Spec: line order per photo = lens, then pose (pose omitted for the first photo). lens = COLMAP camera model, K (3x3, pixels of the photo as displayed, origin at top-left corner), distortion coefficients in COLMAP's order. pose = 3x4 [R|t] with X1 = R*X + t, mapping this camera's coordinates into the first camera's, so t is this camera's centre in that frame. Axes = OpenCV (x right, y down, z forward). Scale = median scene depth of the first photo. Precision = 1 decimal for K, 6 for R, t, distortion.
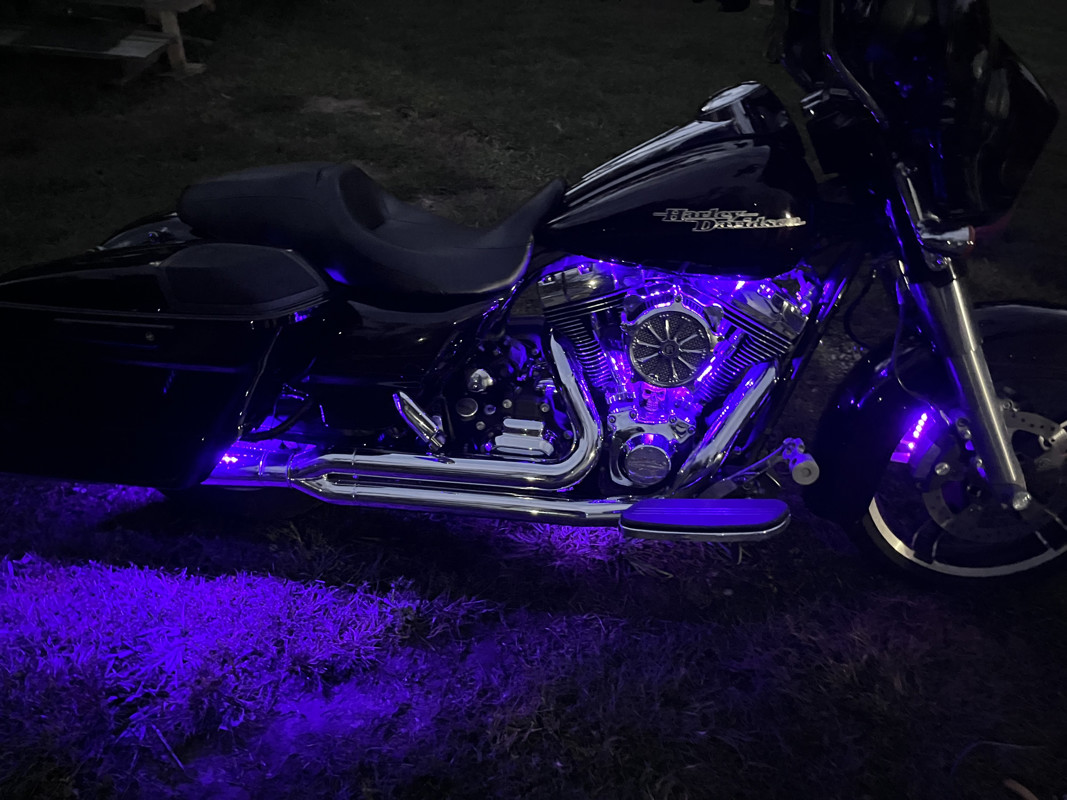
lens RADIAL K [[822.7, 0, 516.1], [0, 822.7, 402.0], [0, 0, 1]] dist [0.058304, -0.148986]
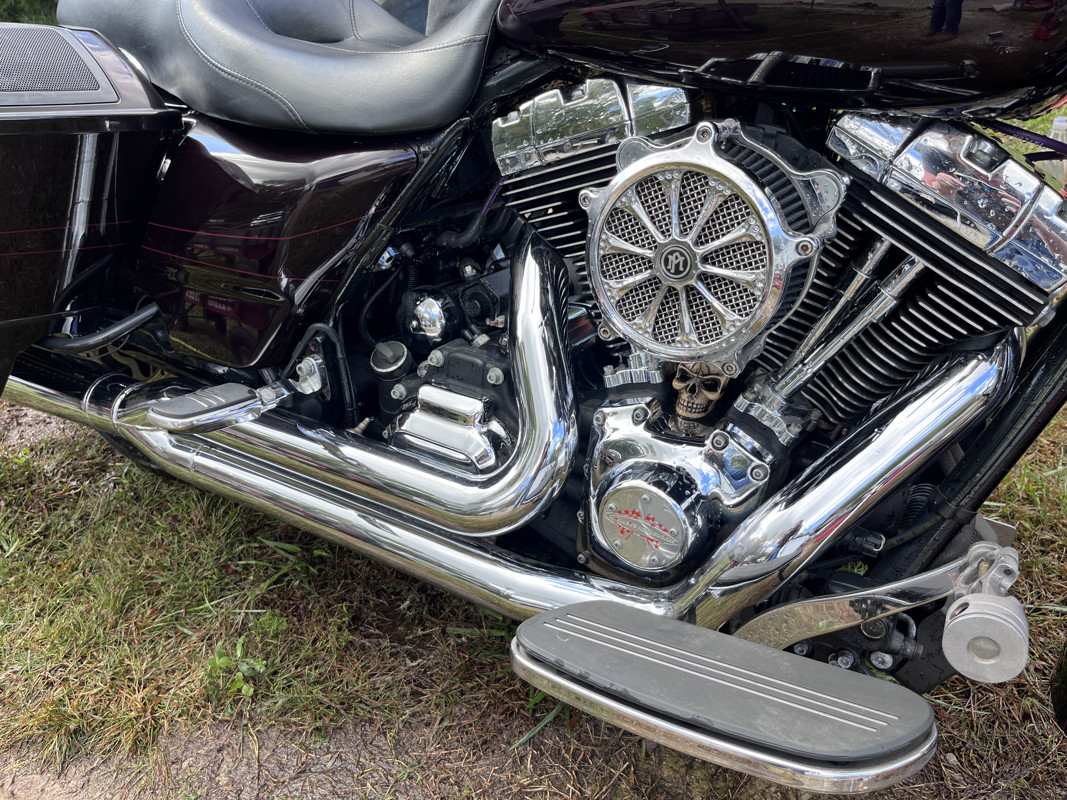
lens RADIAL K [[822.7, 0, 516.1], [0, 822.7, 402.0], [0, 0, 1]] dist [0.058304, -0.148986]
pose [[0.915344, 0.170185, -0.364941, 0.246594], [-0.171387, 0.984766, 0.029358, 0.005276], [0.364378, 0.035674, 0.930568, 0.531142]]
